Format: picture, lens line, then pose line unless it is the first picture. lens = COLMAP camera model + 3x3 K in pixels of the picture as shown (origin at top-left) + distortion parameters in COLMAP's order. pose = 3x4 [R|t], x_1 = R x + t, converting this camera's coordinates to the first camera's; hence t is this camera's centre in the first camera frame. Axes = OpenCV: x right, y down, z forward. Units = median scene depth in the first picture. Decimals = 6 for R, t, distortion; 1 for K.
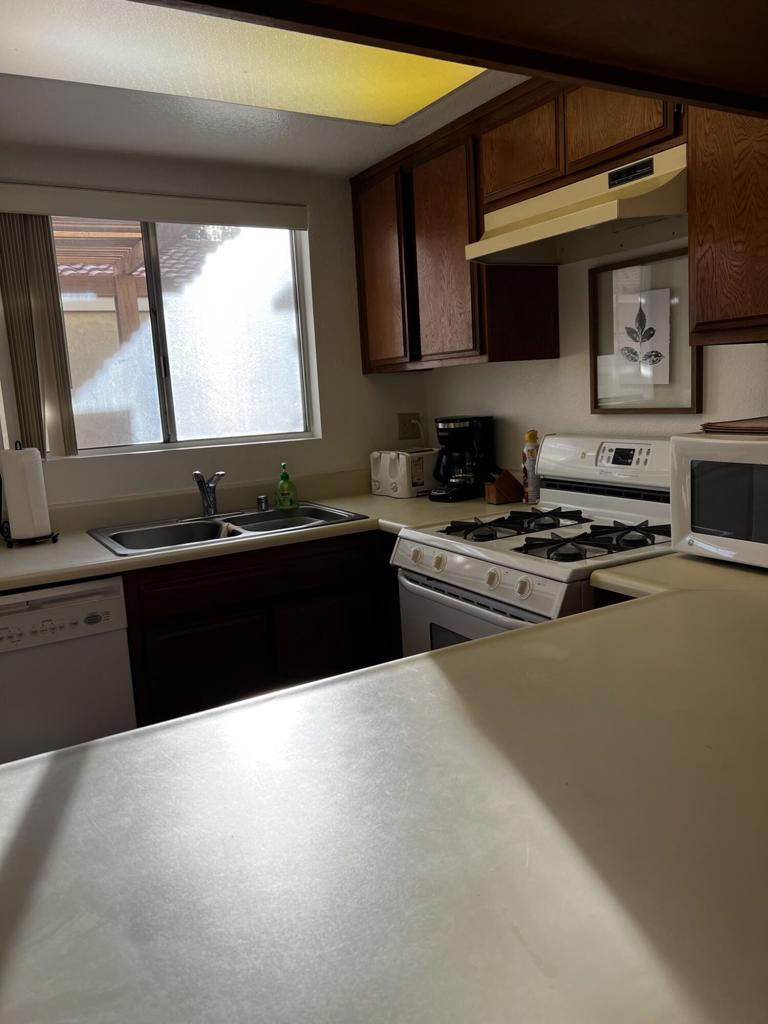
lens RADIAL K [[774.6, 0, 379.3], [0, 774.6, 508.8], [0, 0, 1]] dist [0.045733, -0.042389]
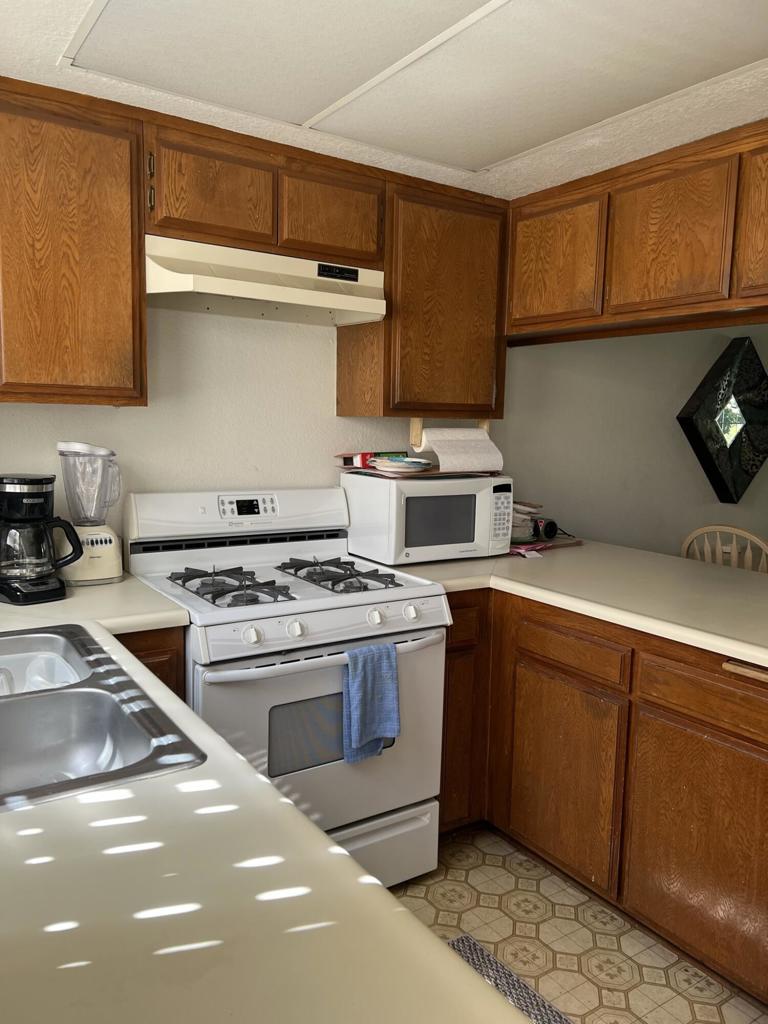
lens RADIAL K [[774.6, 0, 382.6], [0, 774.6, 512.9], [0, 0, 1]] dist [0.045733, -0.042389]
pose [[-0.052604, -0.051995, 0.997261, -0.797858], [0.139314, 0.988496, 0.058887, -0.099867], [-0.988850, 0.142030, -0.044756, 0.893149]]
